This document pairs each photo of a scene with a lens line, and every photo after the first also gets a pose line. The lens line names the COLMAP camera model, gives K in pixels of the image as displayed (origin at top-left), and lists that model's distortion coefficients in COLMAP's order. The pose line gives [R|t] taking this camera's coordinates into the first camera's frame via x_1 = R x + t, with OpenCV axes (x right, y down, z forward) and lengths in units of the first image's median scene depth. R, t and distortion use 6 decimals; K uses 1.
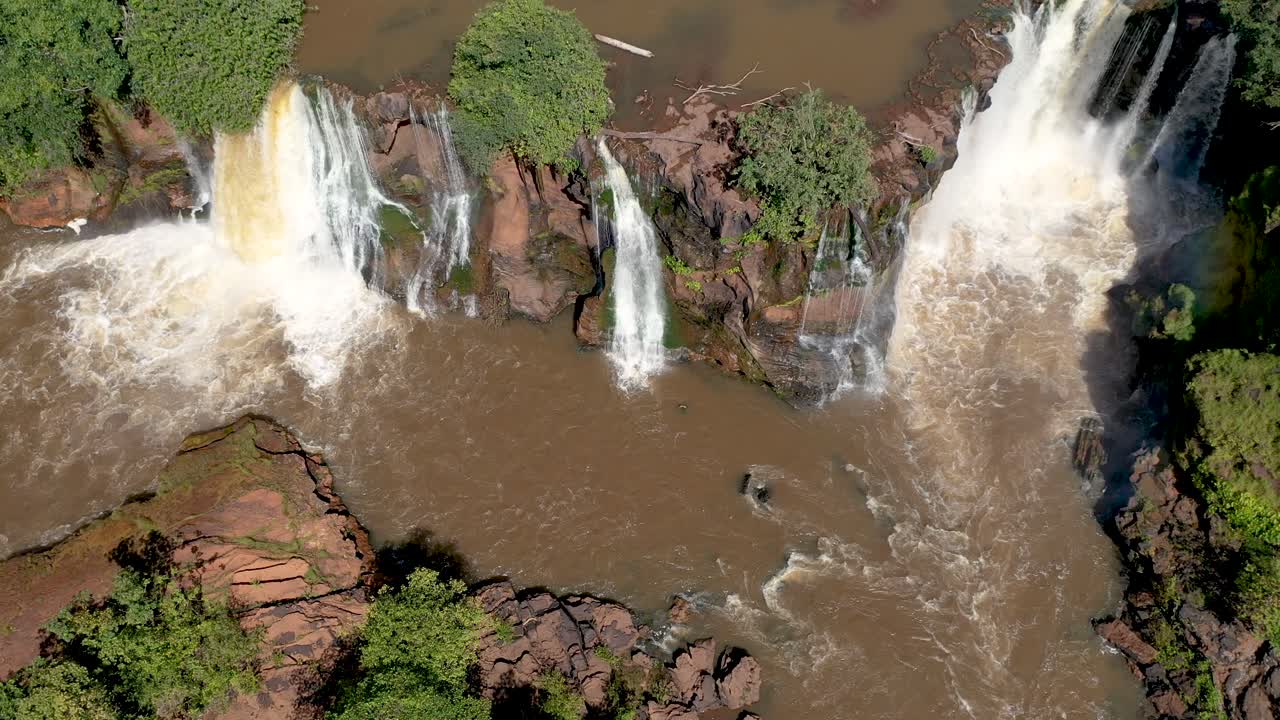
lens RADIAL K [[1018.4, 0, 640.0], [0, 1018.4, 360.0], [0, 0, 1]] dist [0.011395, 0.005504]
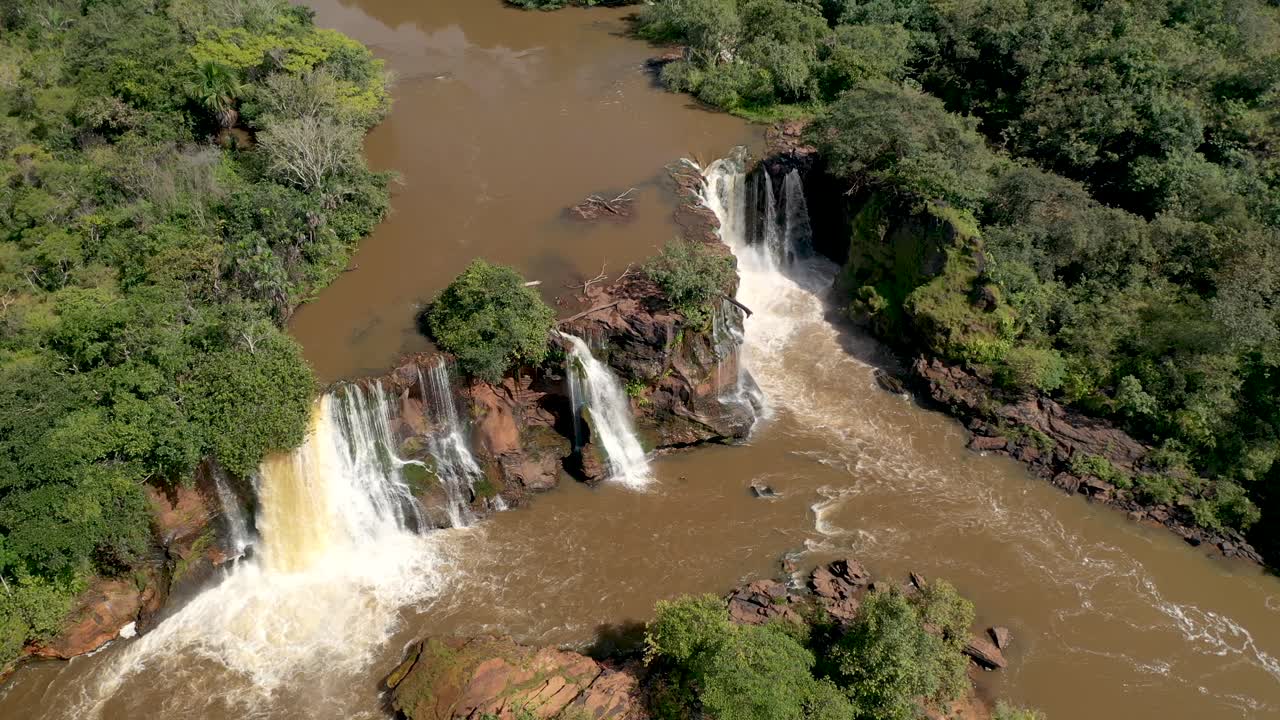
lens RADIAL K [[1018.4, 0, 640.0], [0, 1018.4, 360.0], [0, 0, 1]] dist [0.011395, 0.005504]
pose [[0.765514, -0.379329, 0.519710, -0.707183], [0.547015, 0.808968, -0.215279, 0.194650], [-0.338767, 0.449088, 0.826775, -0.225222]]
